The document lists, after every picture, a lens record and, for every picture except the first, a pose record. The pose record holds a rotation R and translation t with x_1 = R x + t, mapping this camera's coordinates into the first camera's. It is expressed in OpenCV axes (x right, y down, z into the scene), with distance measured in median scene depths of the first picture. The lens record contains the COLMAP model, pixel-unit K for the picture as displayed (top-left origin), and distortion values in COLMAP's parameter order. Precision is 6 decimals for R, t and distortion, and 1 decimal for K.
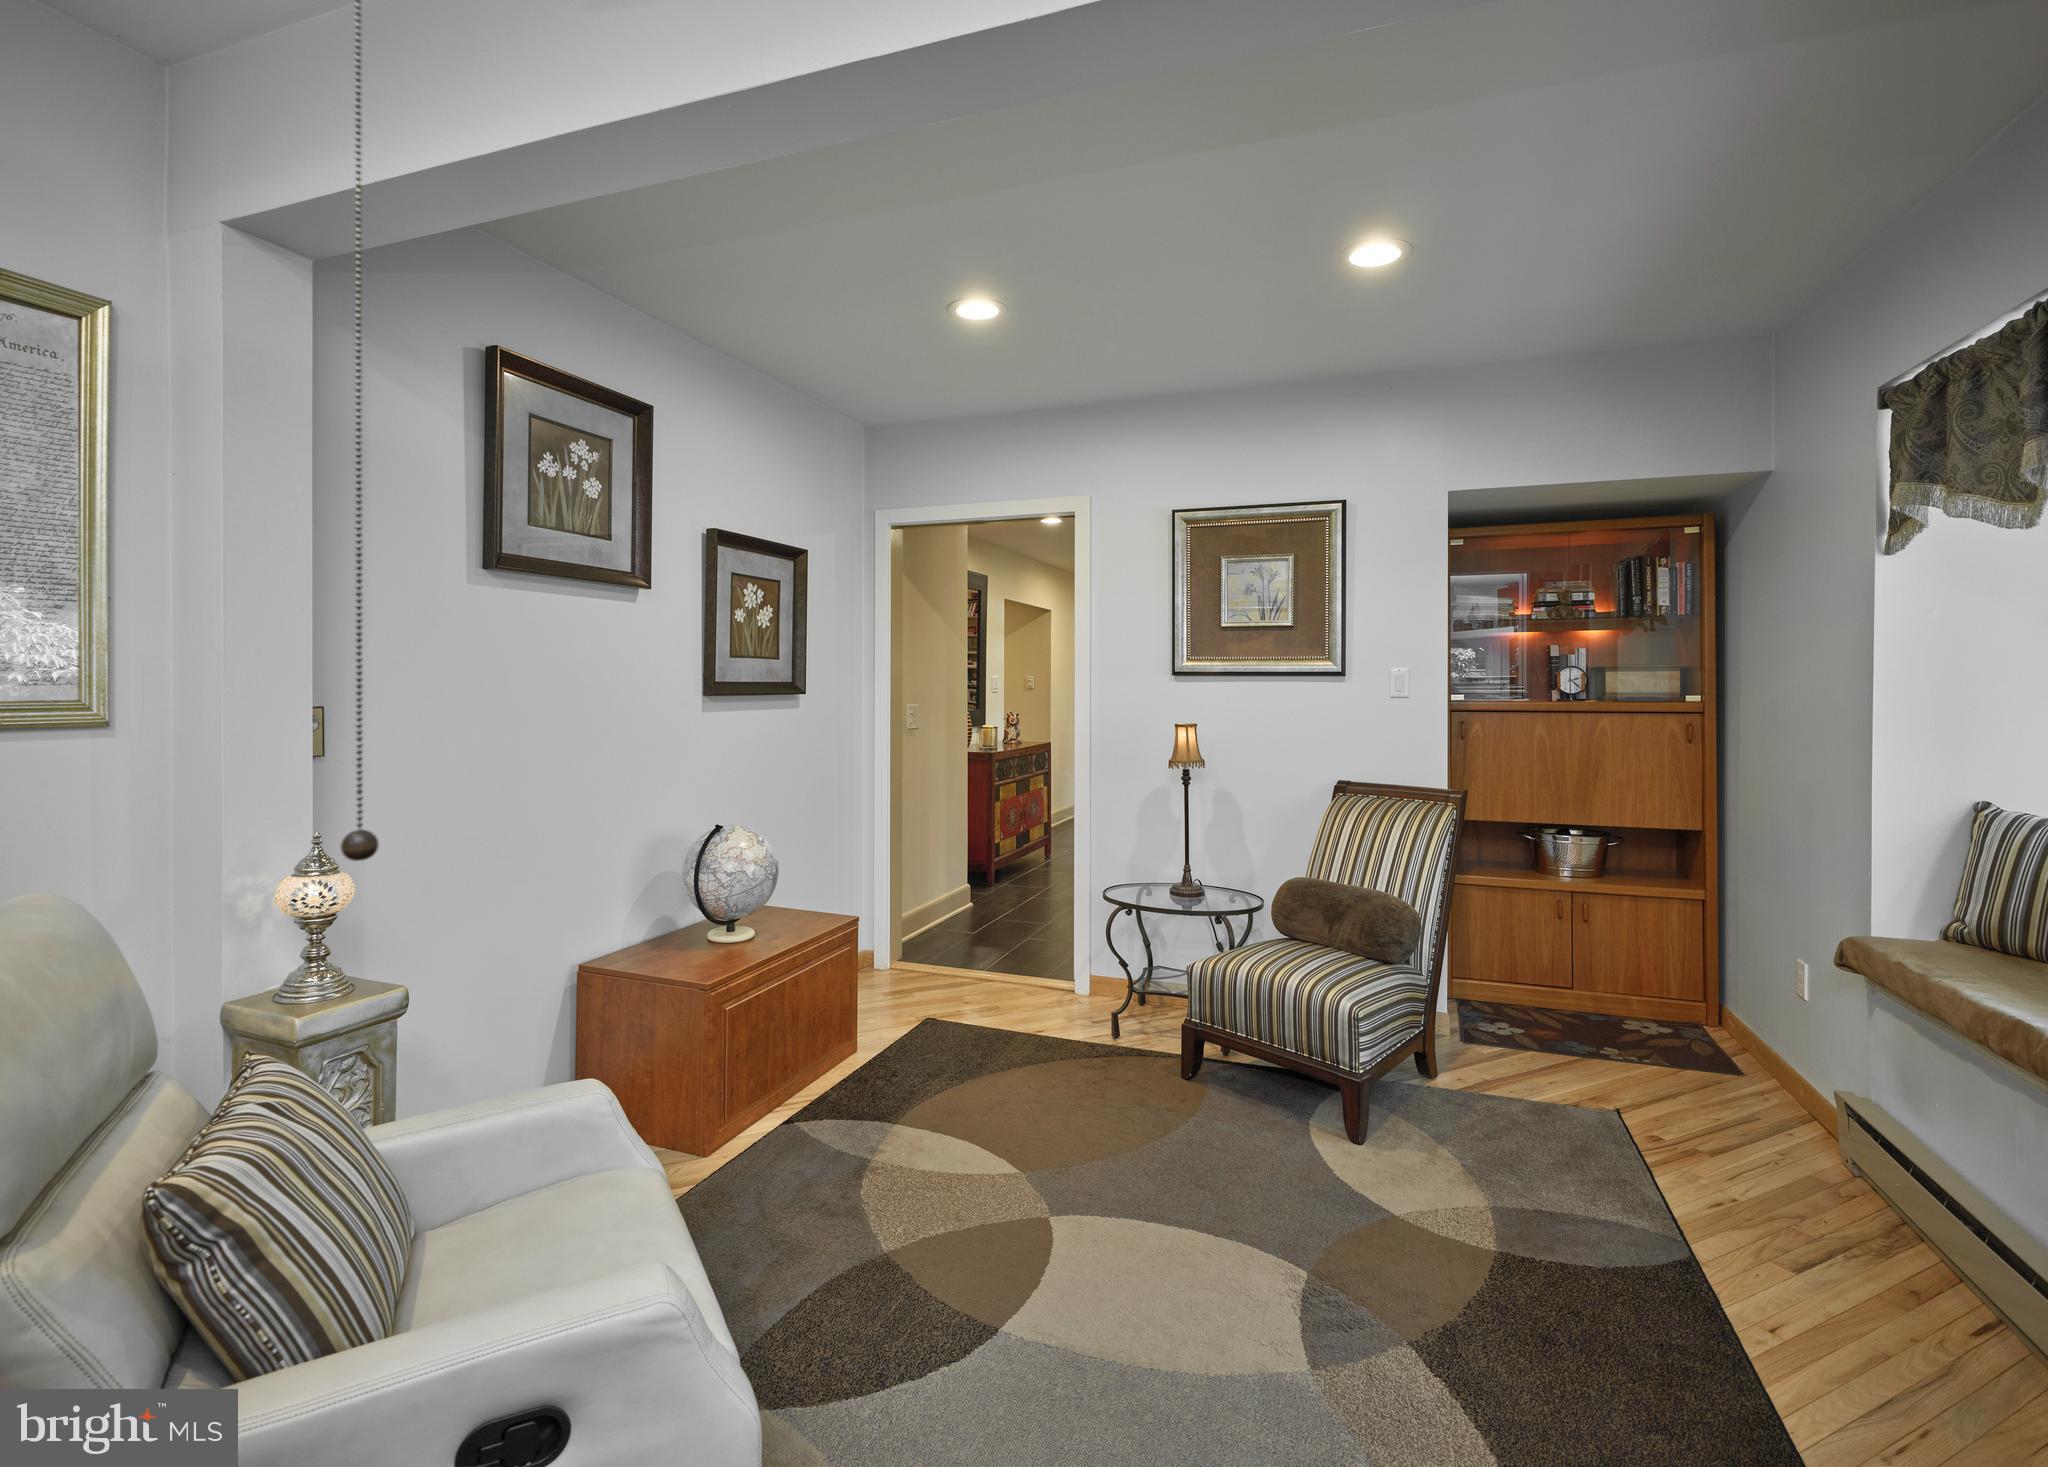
lens RADIAL K [[967.5, 0, 1025.8], [0, 967.5, 677.3], [0, 0, 1]] dist [0.001231, 0.000359]
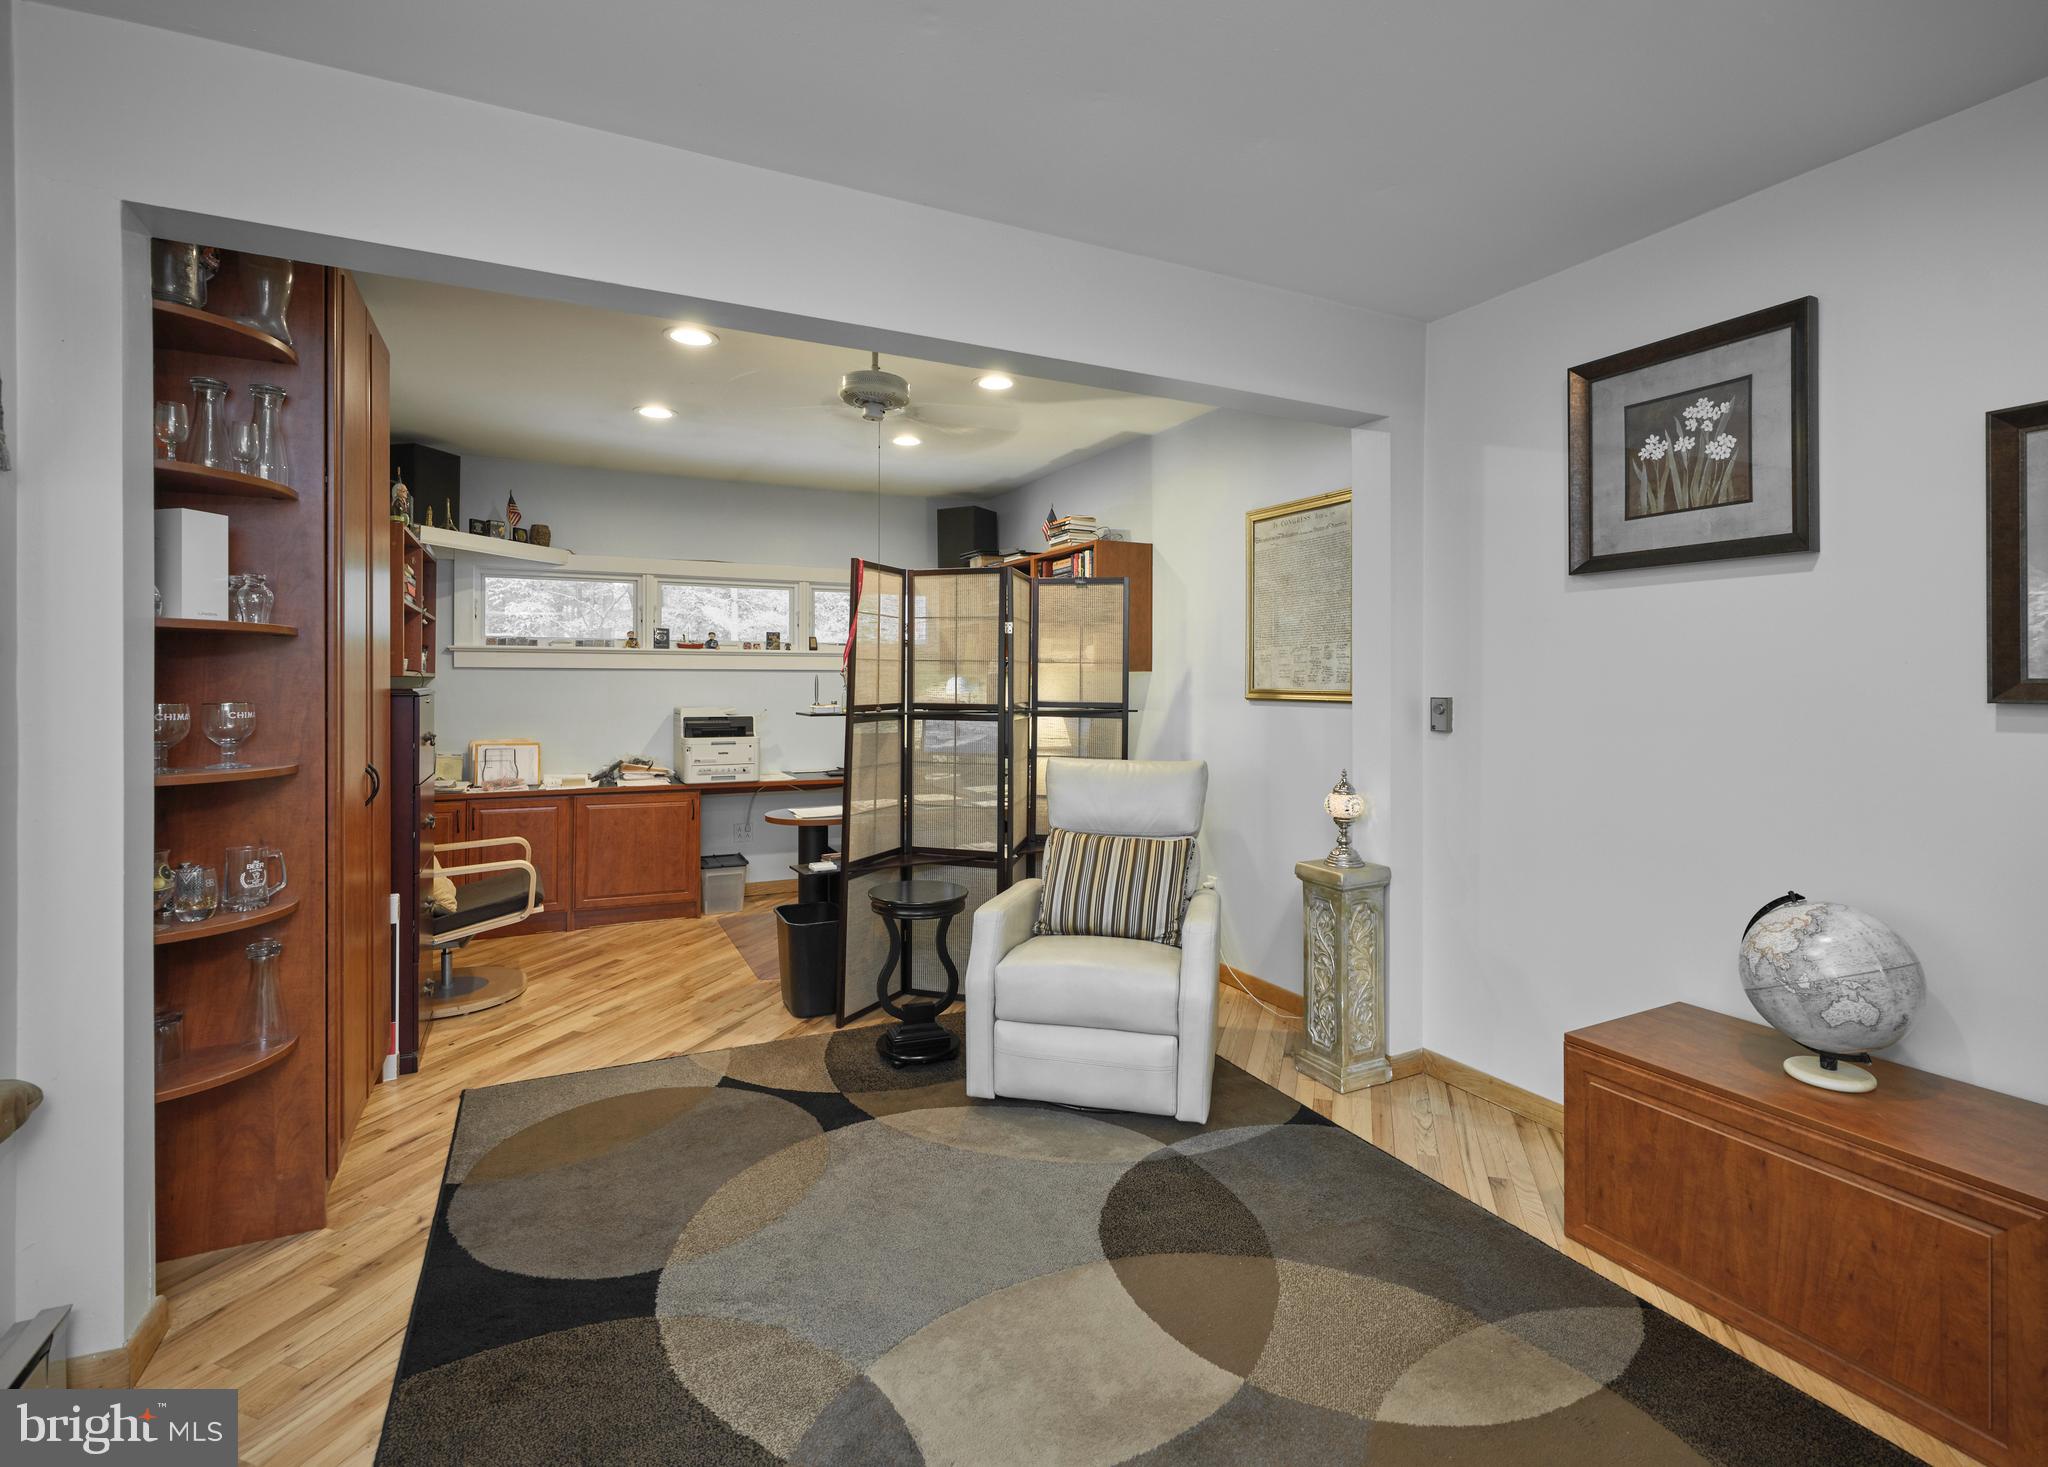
lens RADIAL K [[967.5, 0, 1025.8], [0, 967.5, 677.3], [0, 0, 1]] dist [0.001231, 0.000359]
pose [[-0.687559, -0.009241, -0.726070, 0.586483], [-0.001811, 0.999938, -0.011011, 0.012872], [0.726126, -0.006256, -0.687533, 1.175656]]
